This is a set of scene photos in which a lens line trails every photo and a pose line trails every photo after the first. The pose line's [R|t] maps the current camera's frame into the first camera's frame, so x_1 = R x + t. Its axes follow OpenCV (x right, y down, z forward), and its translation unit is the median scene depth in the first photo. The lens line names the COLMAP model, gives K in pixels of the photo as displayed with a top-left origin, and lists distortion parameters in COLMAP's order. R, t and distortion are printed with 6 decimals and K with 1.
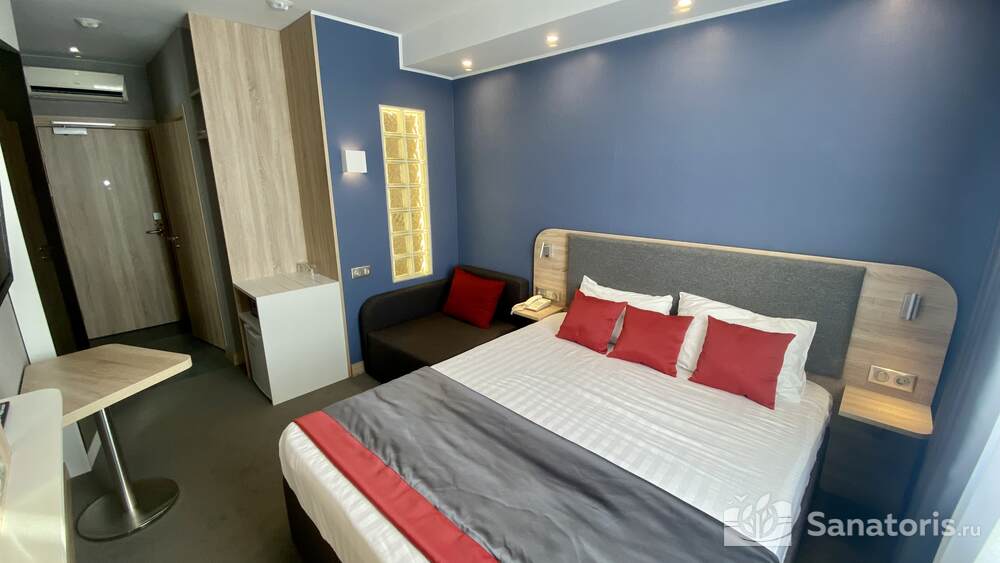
lens RADIAL K [[405.7, 0, 503.5], [0, 405.7, 278.8], [0, 0, 1]] dist [-0.001422, -0.000225]
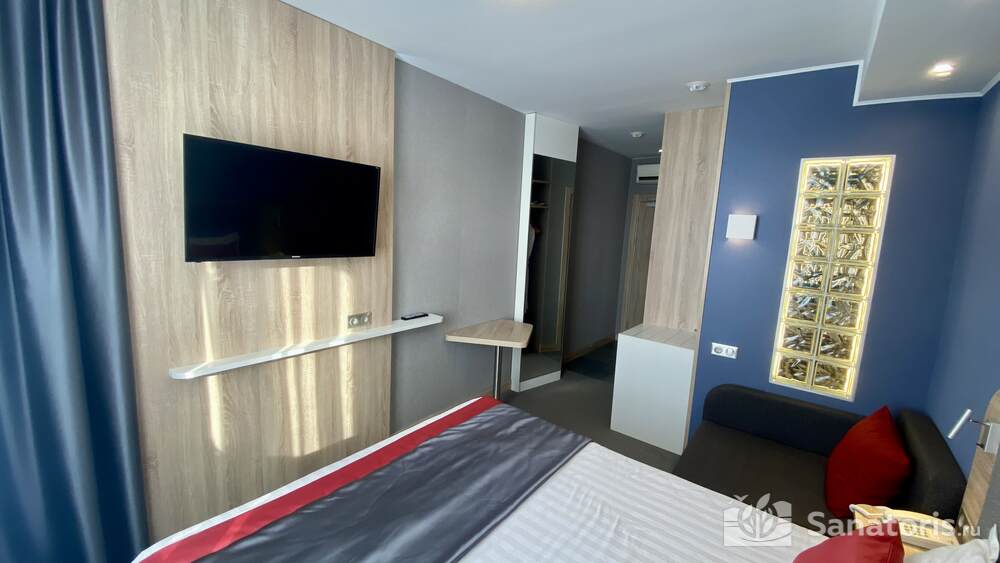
lens RADIAL K [[405.7, 0, 497.2], [0, 405.7, 282.6], [0, 0, 1]] dist [-0.001422, -0.000225]
pose [[0.084078, 0.157419, -0.983946, 0.448482], [-0.289614, 0.948677, 0.127029, -0.128649], [0.953444, 0.274284, 0.125353, 0.396119]]
